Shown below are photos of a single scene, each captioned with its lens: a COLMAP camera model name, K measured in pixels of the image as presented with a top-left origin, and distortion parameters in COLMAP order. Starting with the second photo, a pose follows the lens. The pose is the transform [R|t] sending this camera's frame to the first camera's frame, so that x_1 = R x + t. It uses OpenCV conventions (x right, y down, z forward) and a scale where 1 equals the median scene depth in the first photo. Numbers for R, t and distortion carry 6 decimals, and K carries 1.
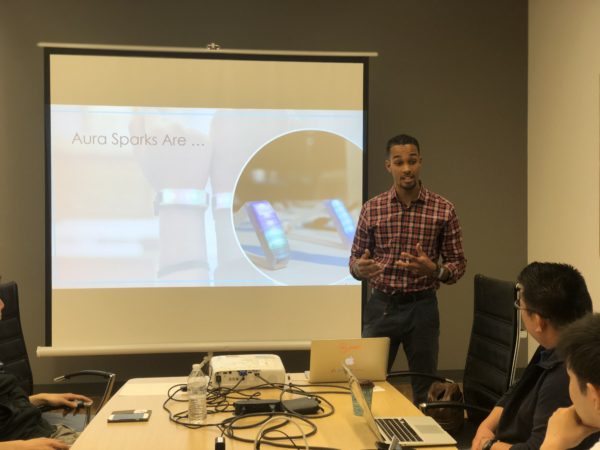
lens RADIAL K [[919.5, 0, 296.9], [0, 919.5, 229.4], [0, 0, 1]] dist [0.090925, 0.000000]
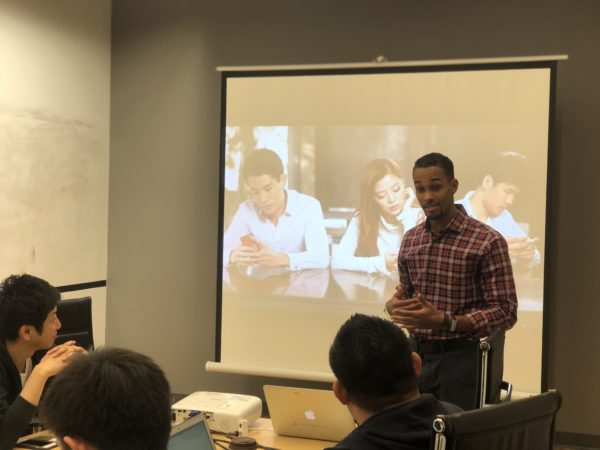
lens RADIAL K [[919.5, 0, 280.8], [0, 919.5, 222.1], [0, 0, 1]] dist [0.090925, 0.000000]
pose [[0.884413, 0.025161, -0.466027, 0.266123], [-0.037072, 0.999178, -0.016407, -0.014237], [0.465231, 0.031787, 0.884619, 0.127930]]
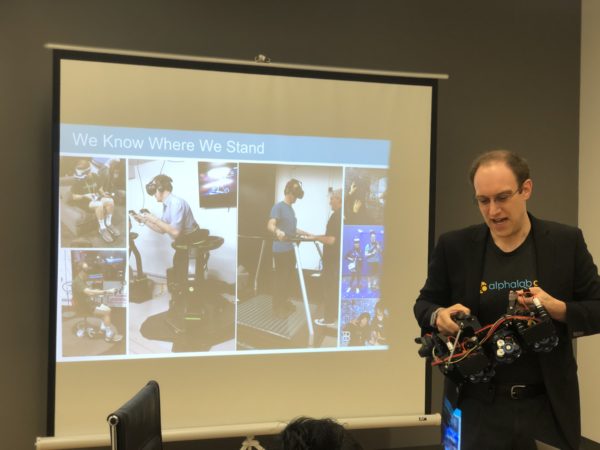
lens RADIAL K [[919.5, 0, 302.3], [0, 919.5, 225.7], [0, 0, 1]] dist [0.090925, 0.000000]
pose [[0.980992, 0.011706, 0.193697, -0.215443], [-0.006067, 0.999541, -0.029683, -0.027328], [-0.193955, 0.027943, 0.980612, 0.202050]]
